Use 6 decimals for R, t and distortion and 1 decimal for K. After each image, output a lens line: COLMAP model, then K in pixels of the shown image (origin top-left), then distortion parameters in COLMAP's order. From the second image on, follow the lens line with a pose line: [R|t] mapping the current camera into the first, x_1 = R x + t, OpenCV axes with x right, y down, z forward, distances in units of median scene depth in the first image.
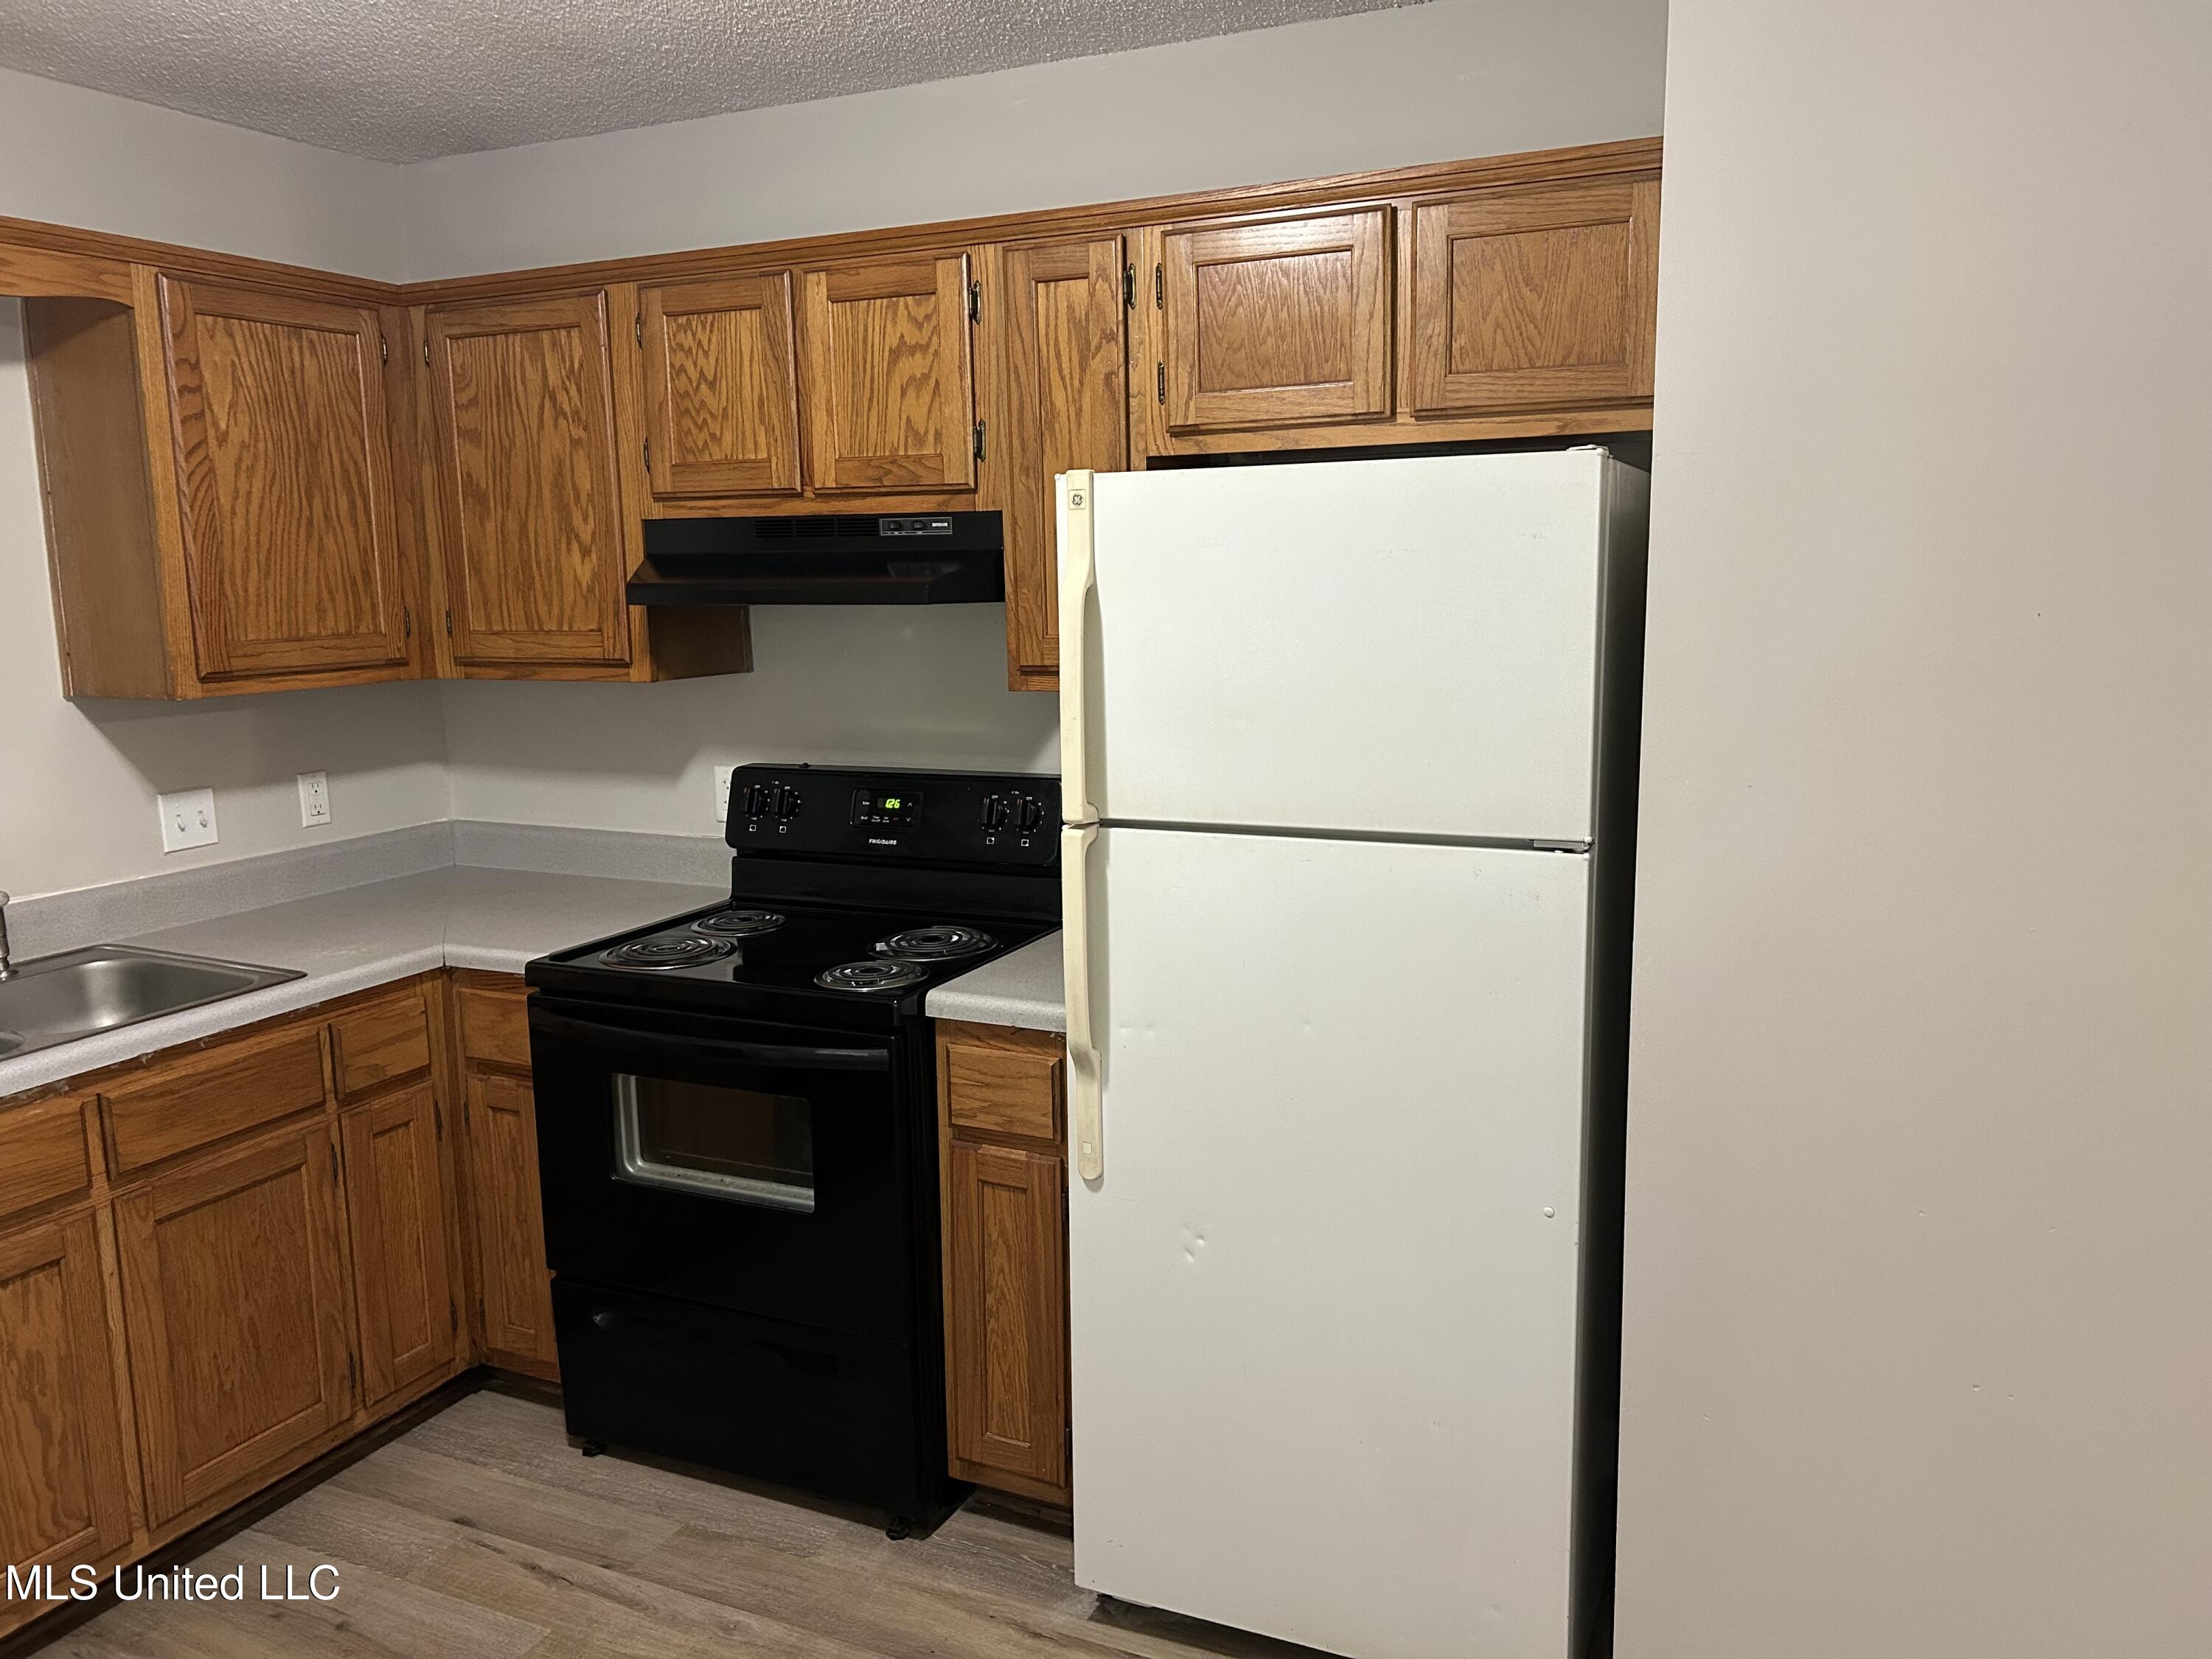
lens RADIAL K [[1679.0, 0, 1110.2], [0, 1679.0, 813.0], [0, 0, 1]] dist [0.066903, -0.077724]
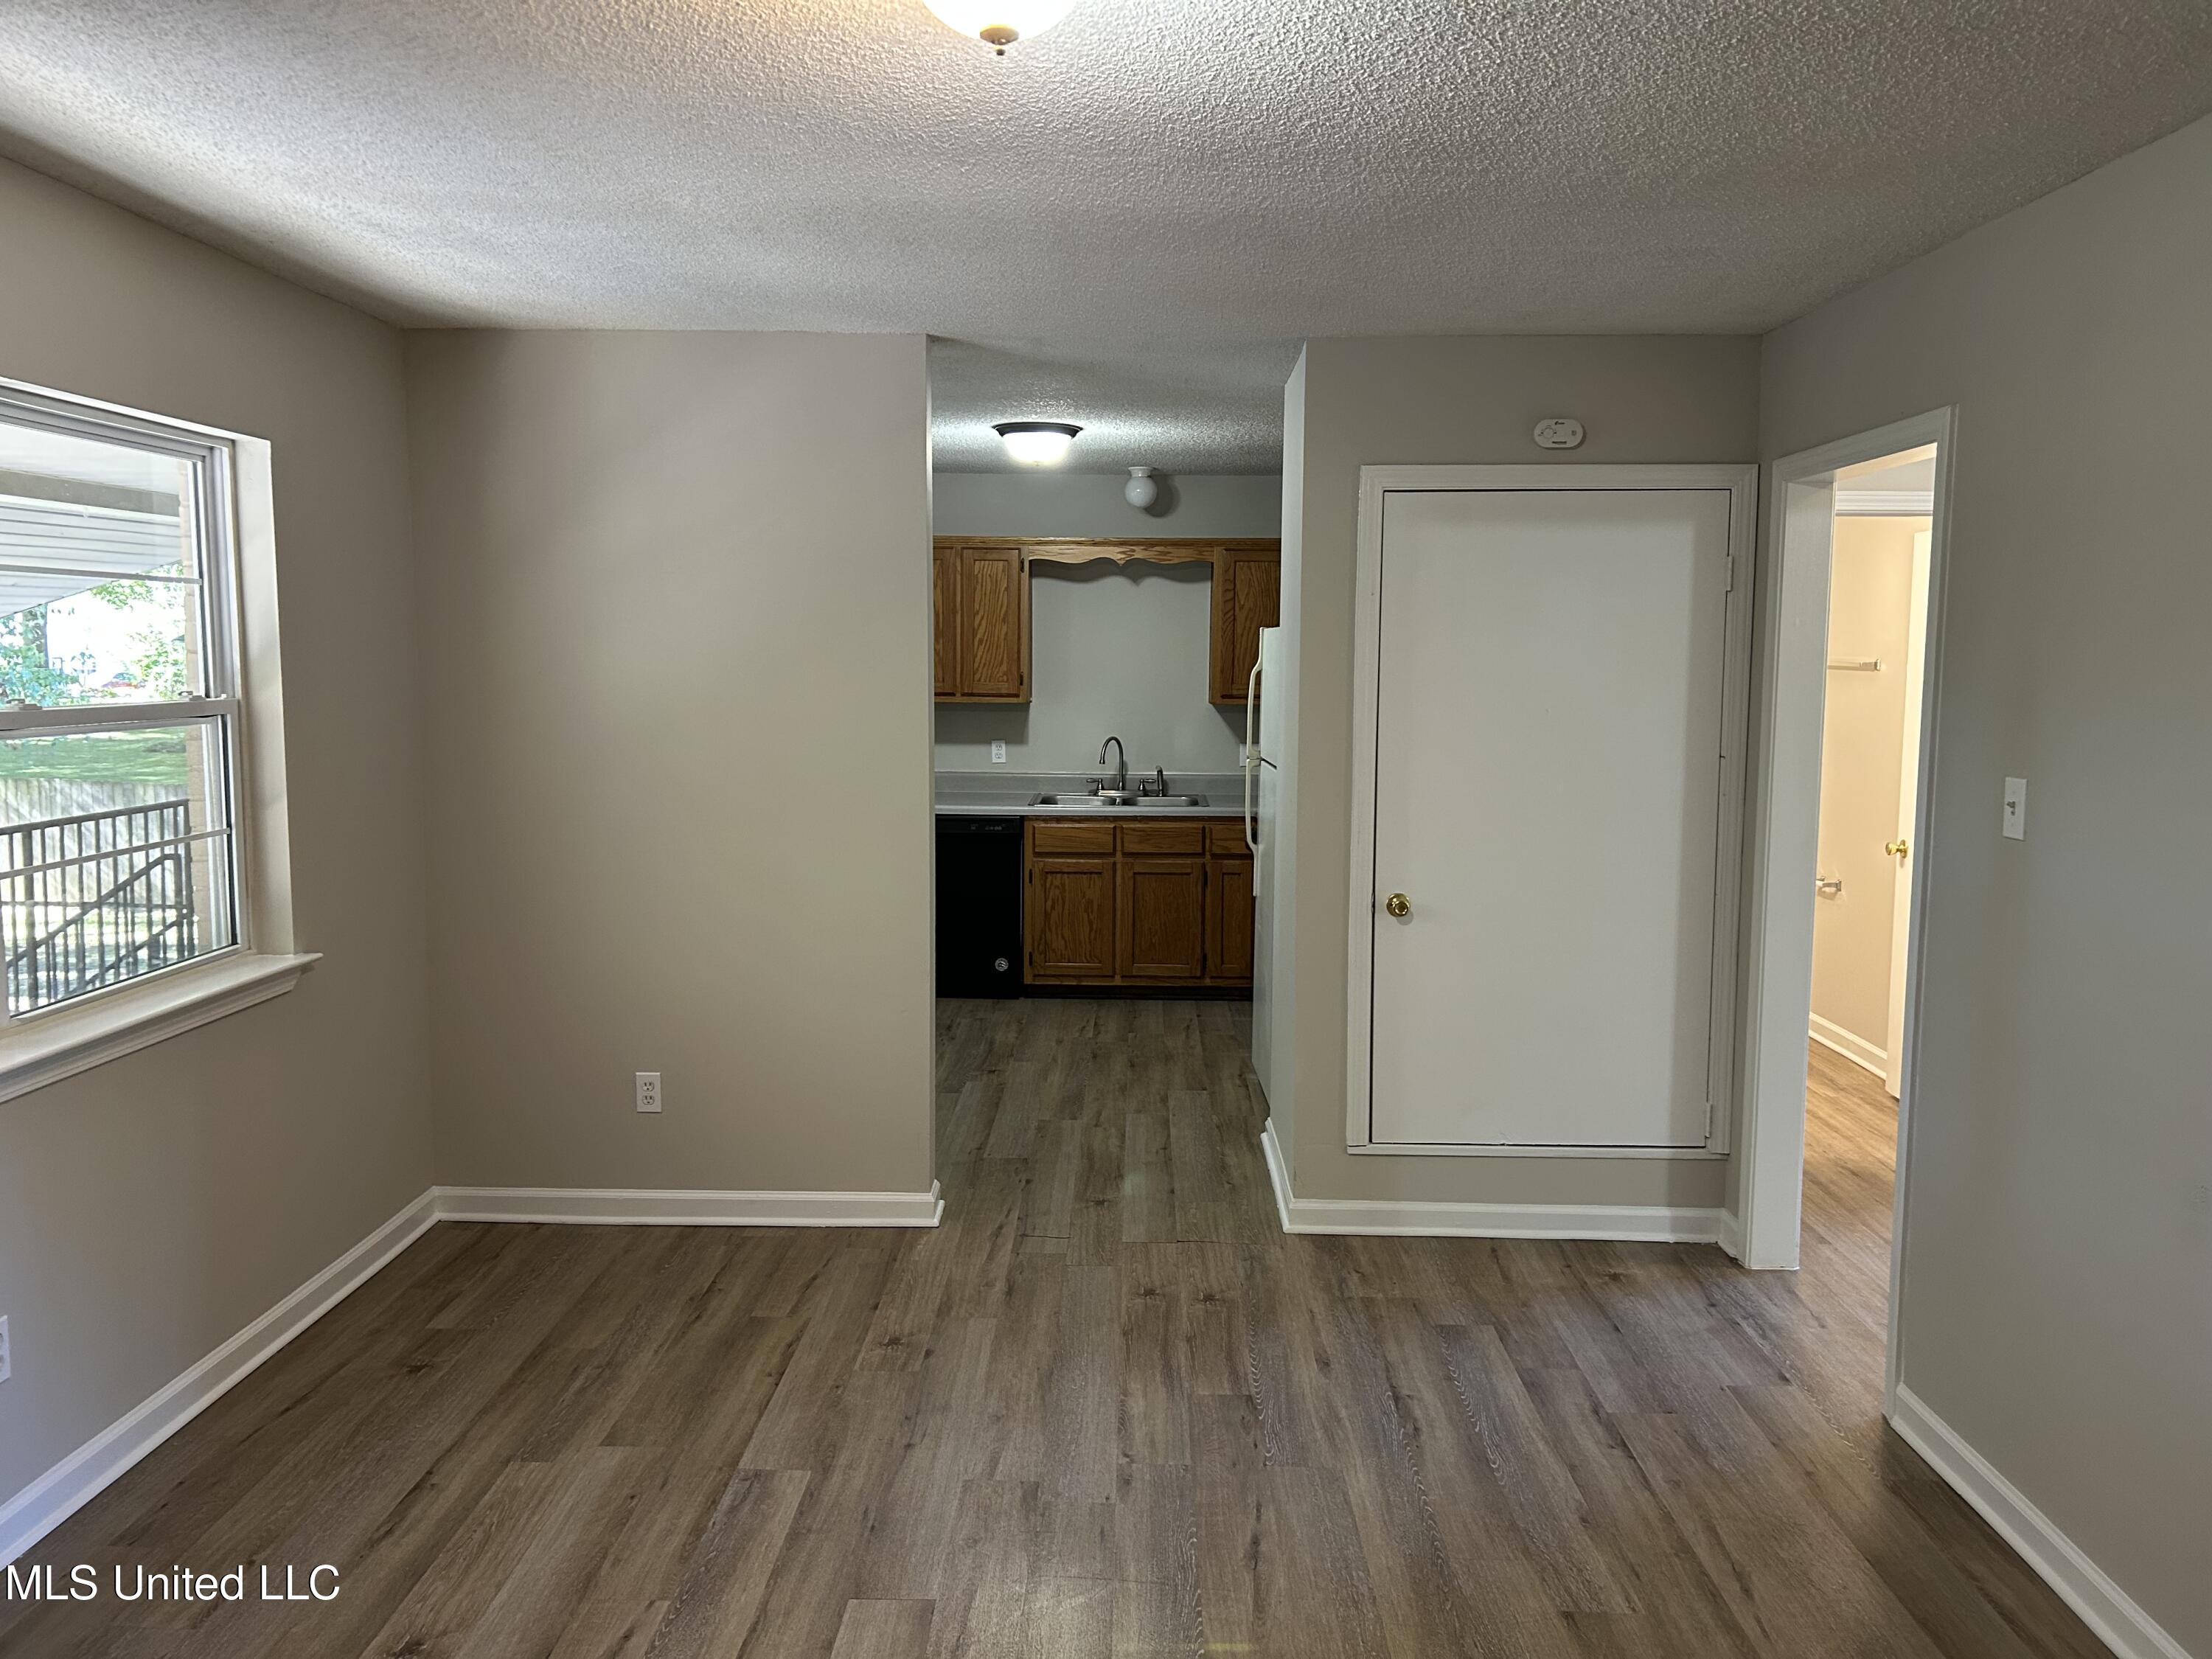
lens RADIAL K [[1673.7, 0, 1106.3], [0, 1673.7, 821.0], [0, 0, 1]] dist [0.054819, -0.056425]
pose [[0.400875, 0.110832, -0.909404, 1.808521], [-0.154295, 0.986643, 0.052230, 0.004576], [0.903046, 0.119379, 0.412622, -0.228780]]
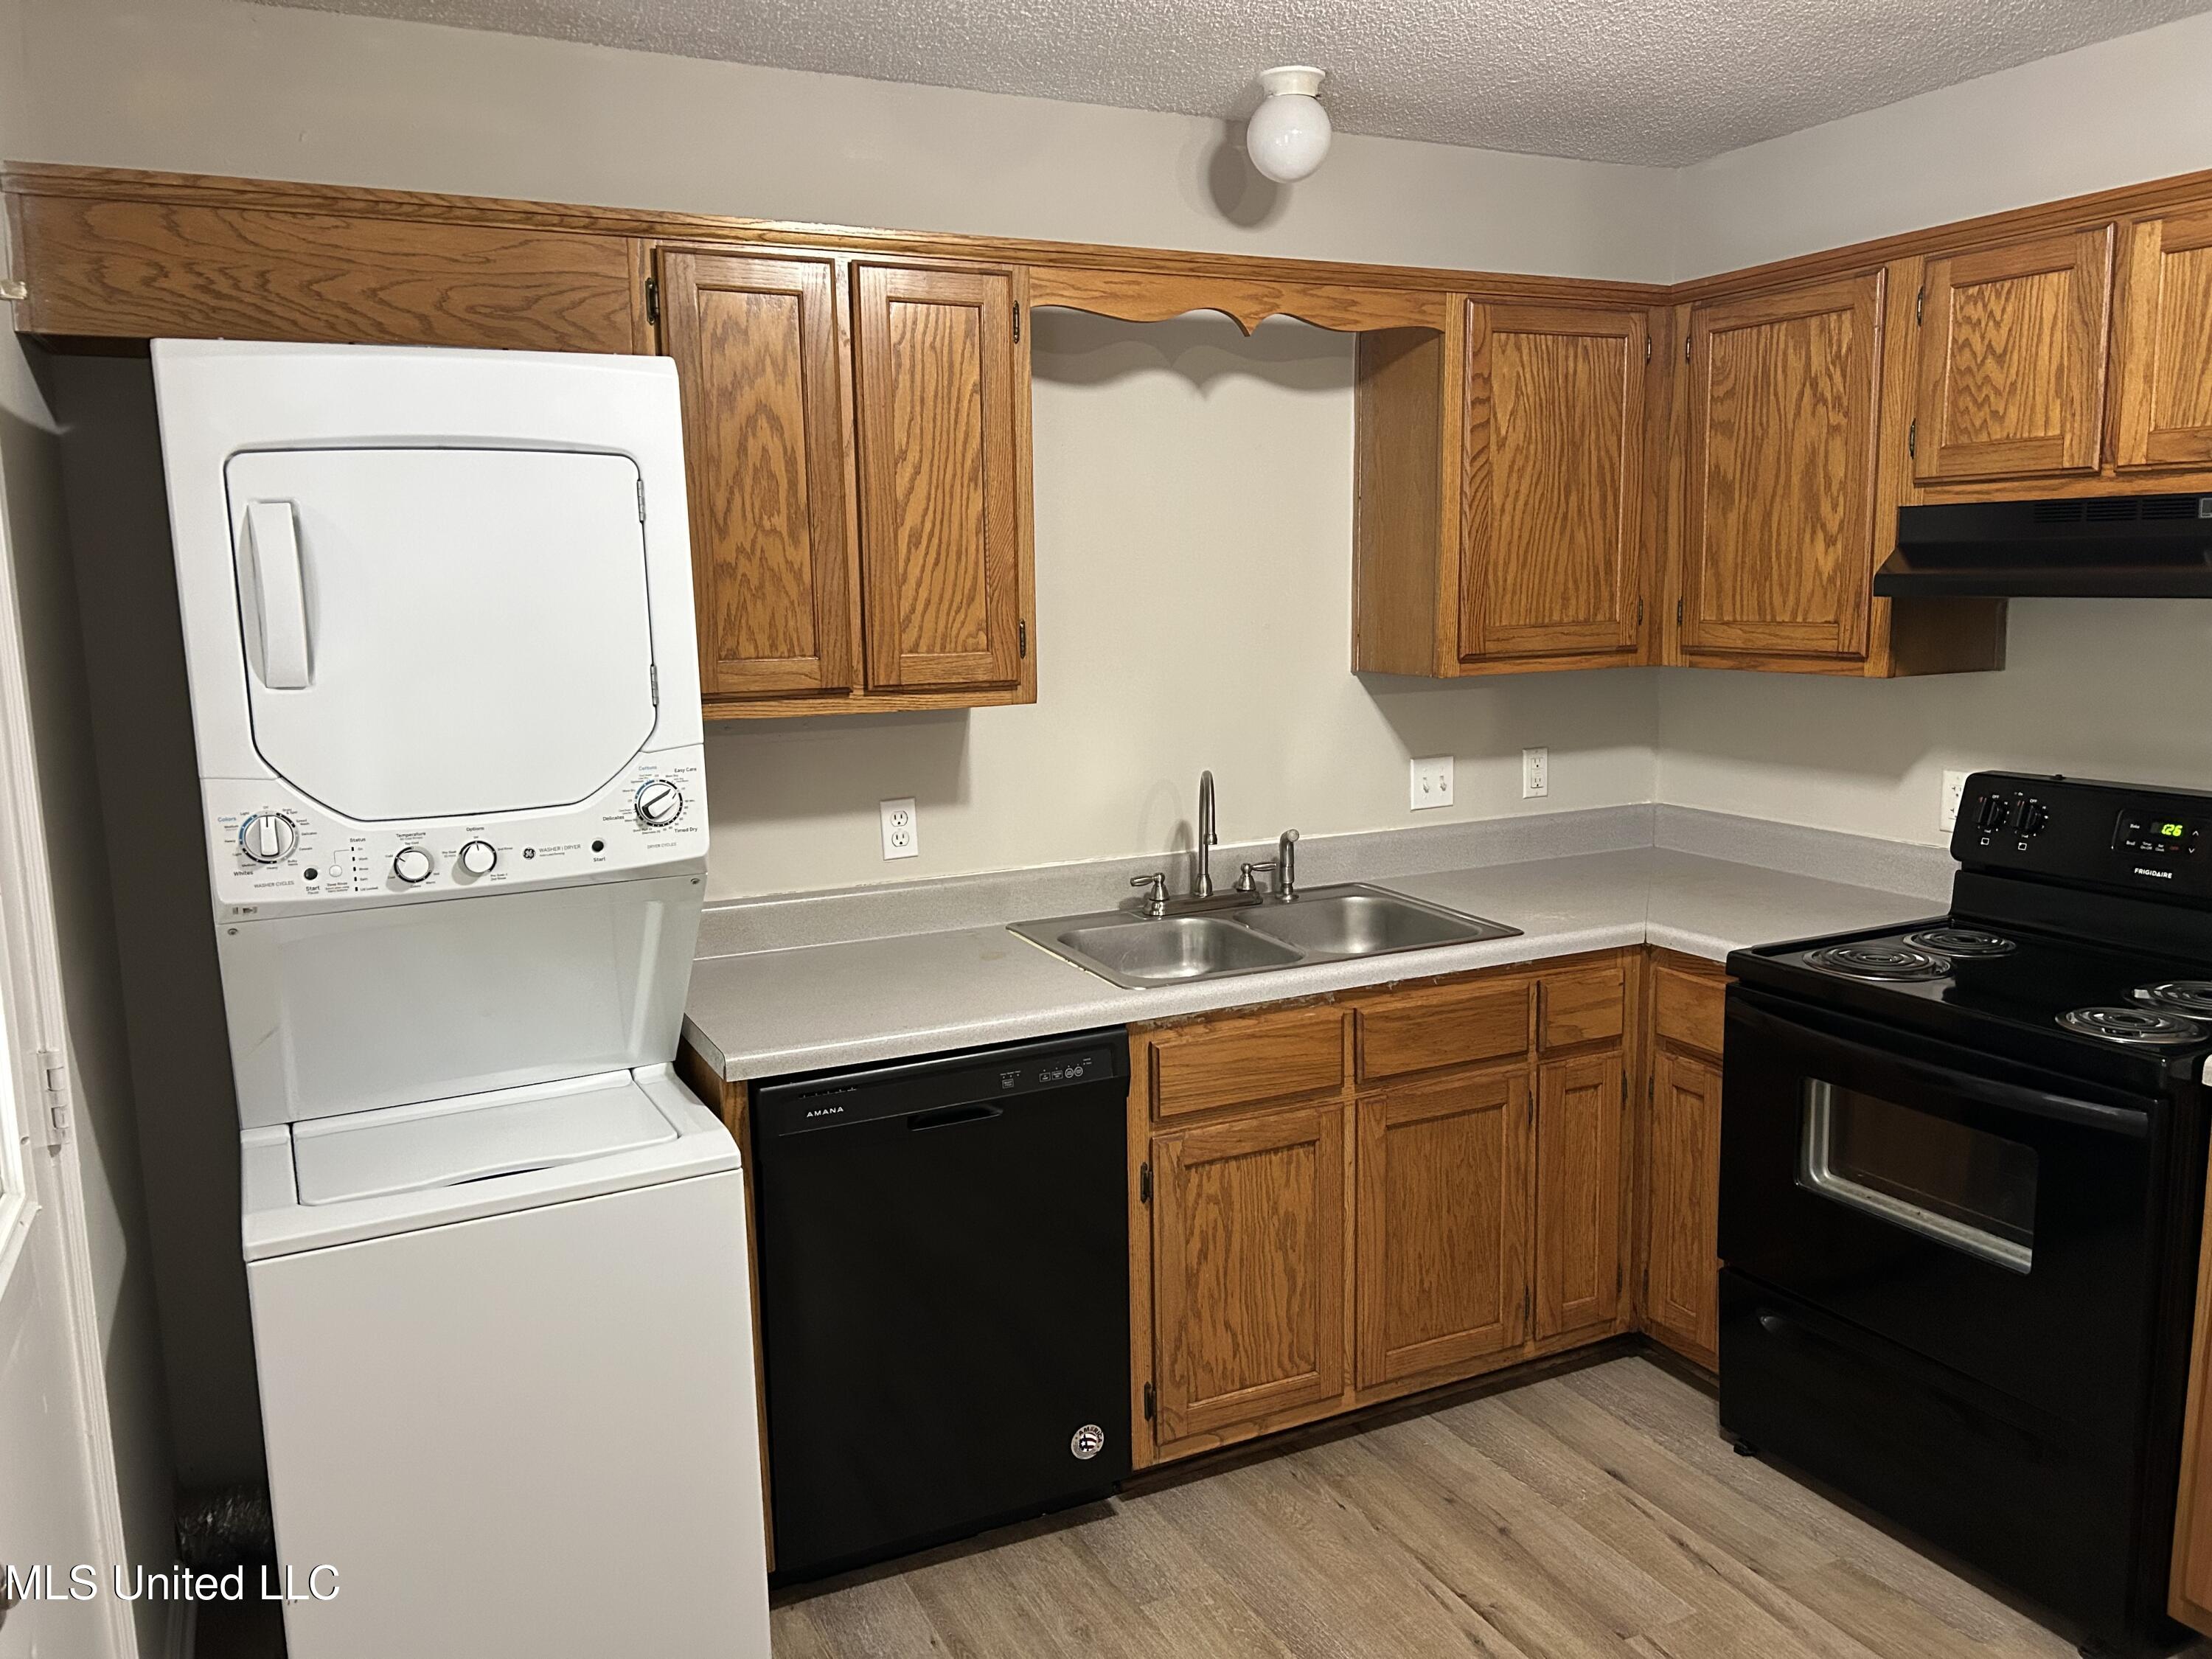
lens RADIAL K [[1679.0, 0, 1110.2], [0, 1679.0, 813.0], [0, 0, 1]] dist [0.066903, -0.077724]
pose [[0.781372, 0.093731, -0.616987, -0.018353], [-0.089418, 0.995271, 0.037956, 0.001032], [0.617626, 0.025512, 0.786058, -0.018730]]
